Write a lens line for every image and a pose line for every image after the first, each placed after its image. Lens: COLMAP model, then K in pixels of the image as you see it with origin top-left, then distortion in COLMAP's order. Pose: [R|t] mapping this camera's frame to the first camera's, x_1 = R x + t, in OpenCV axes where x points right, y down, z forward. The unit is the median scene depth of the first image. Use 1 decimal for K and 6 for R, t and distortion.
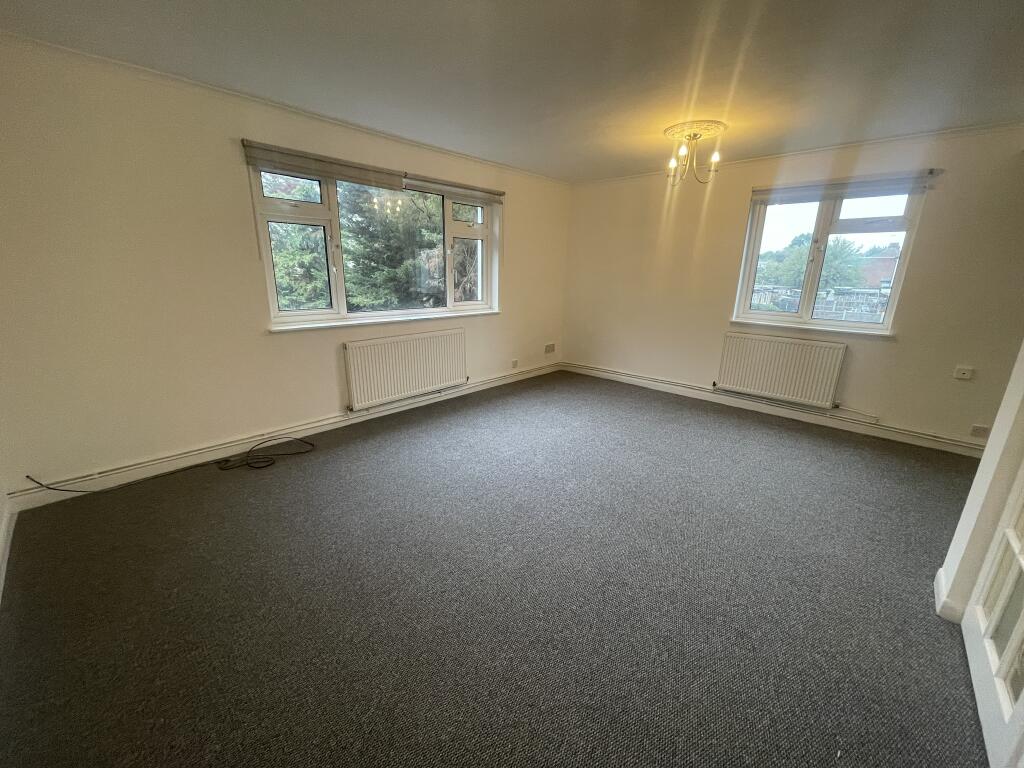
lens RADIAL K [[409.4, 0, 509.8], [0, 409.4, 383.0], [0, 0, 1]] dist [-0.001691, 0.000187]
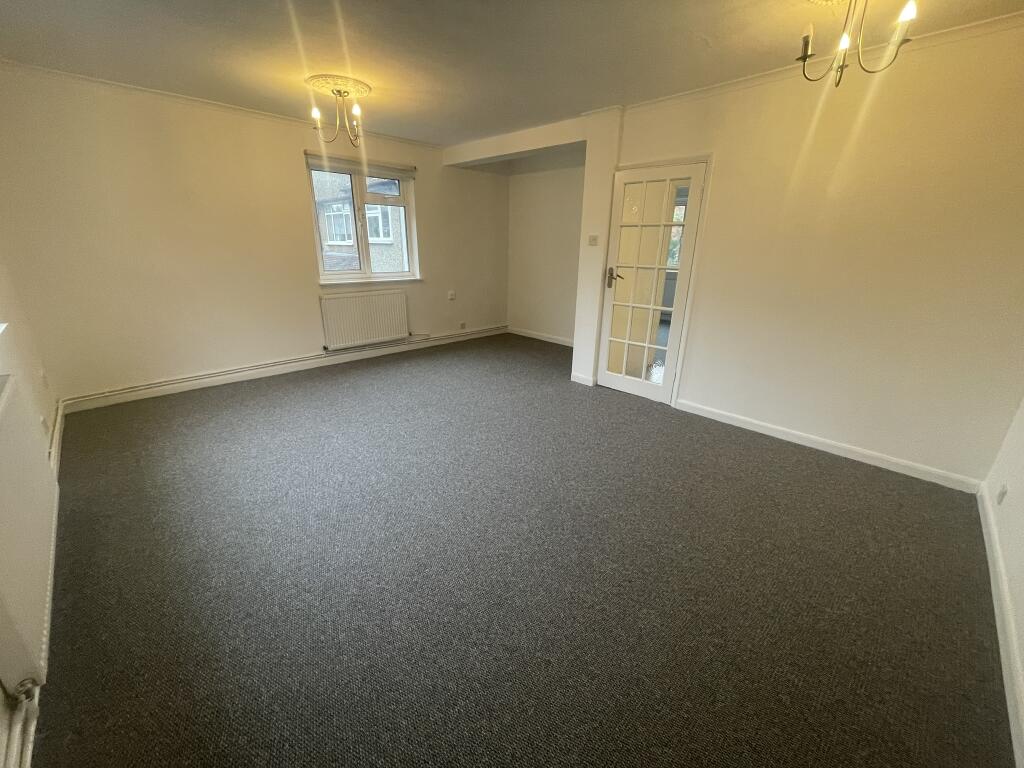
lens RADIAL K [[409.4, 0, 509.8], [0, 409.4, 383.0], [0, 0, 1]] dist [-0.001691, 0.000187]
pose [[0.032842, -0.331053, 0.943041, -0.495761], [0.256694, 0.914693, 0.312162, -0.123412], [-0.965935, 0.231821, 0.115019, 0.485494]]
